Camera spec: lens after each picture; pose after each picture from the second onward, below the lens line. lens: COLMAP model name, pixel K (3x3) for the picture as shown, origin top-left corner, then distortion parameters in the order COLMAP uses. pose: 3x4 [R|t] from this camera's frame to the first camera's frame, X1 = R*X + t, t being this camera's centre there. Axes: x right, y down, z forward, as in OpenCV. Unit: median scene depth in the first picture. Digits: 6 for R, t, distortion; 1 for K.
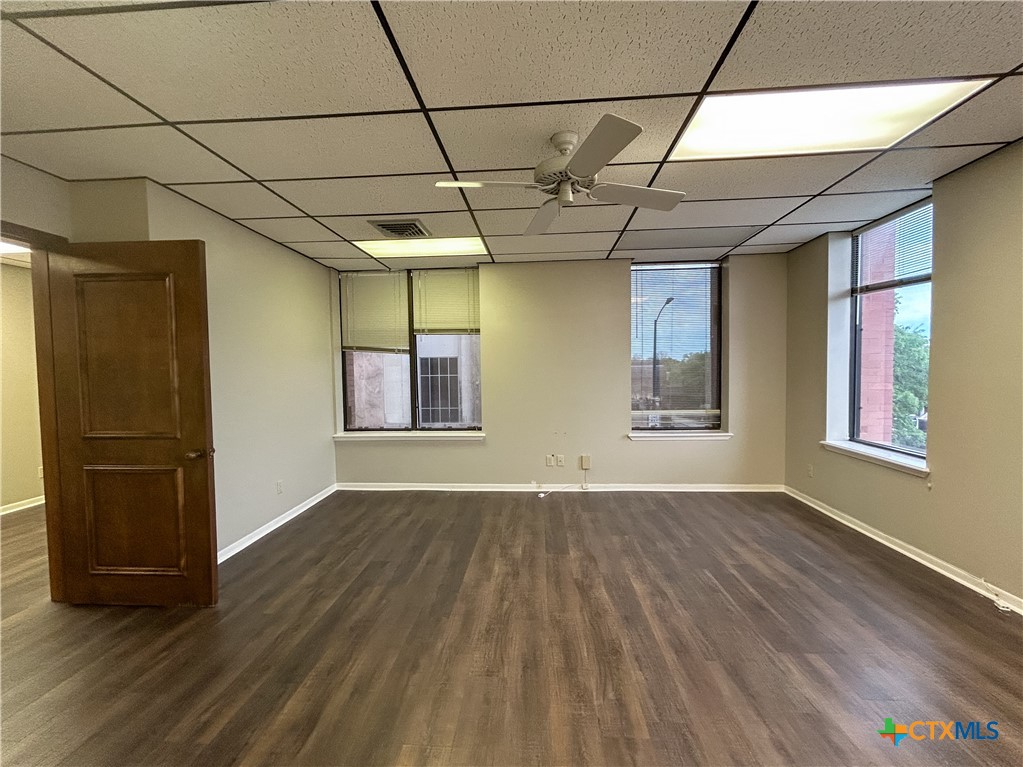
lens RADIAL K [[426.7, 0, 511.5], [0, 426.7, 383.5], [0, 0, 1]] dist [-0.000232, 0.000243]
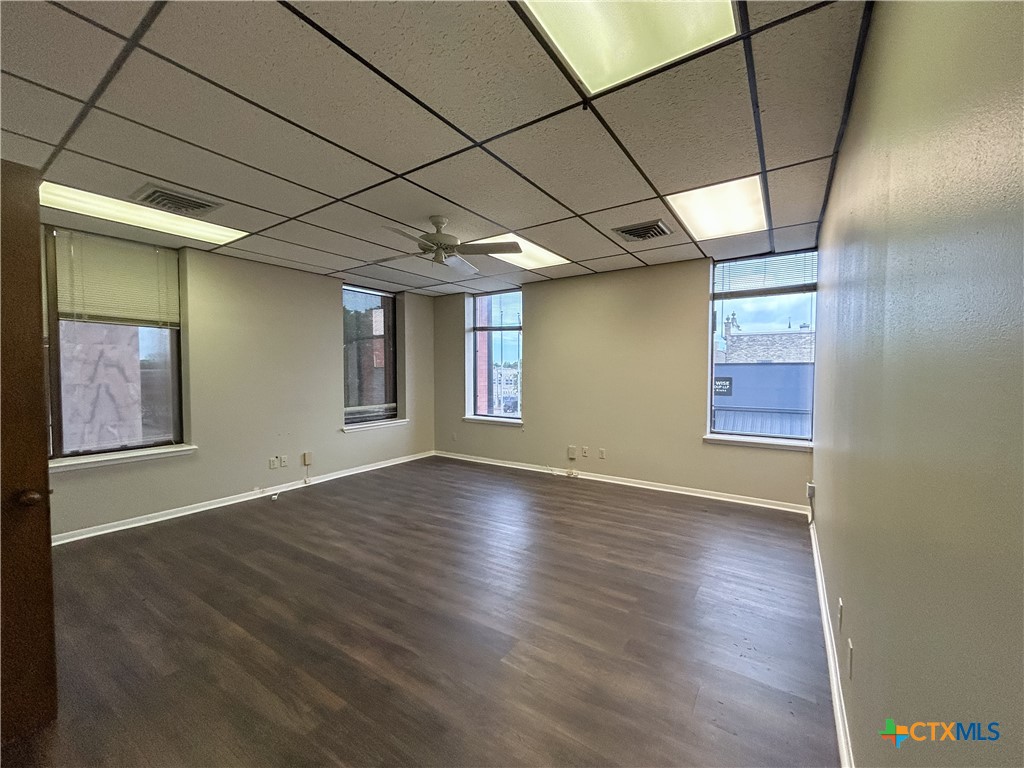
lens RADIAL K [[413.4, 0, 512.0], [0, 413.4, 384.0], [0, 0, 1]] dist [-0.000599, 0.000360]
pose [[0.500133, -0.014592, 0.865826, -0.577864], [0.025160, 0.999681, 0.002314, 0.008683], [-0.865583, 0.020627, 0.500340, 0.030994]]
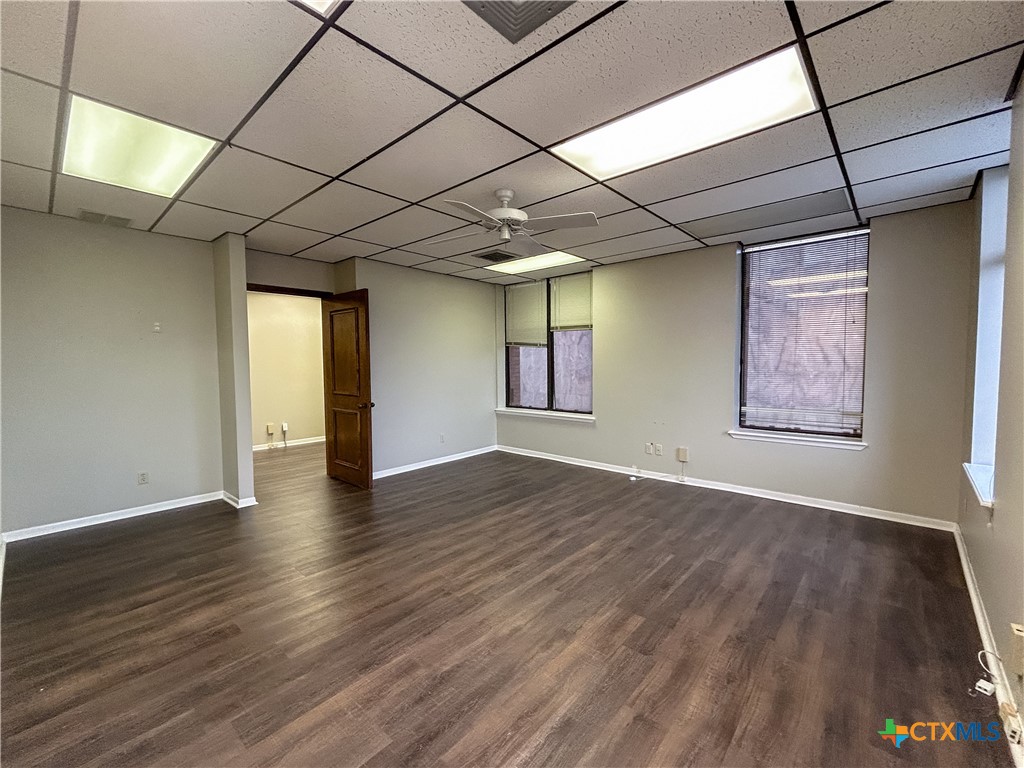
lens RADIAL K [[432.9, 0, 512.0], [0, 432.9, 384.0], [0, 0, 1]] dist [0.001935, 0.000122]
pose [[0.787246, 0.039369, -0.615381, 0.583190], [-0.025199, 0.999180, 0.031686, -0.002448], [0.616124, -0.009437, 0.787593, -0.050832]]
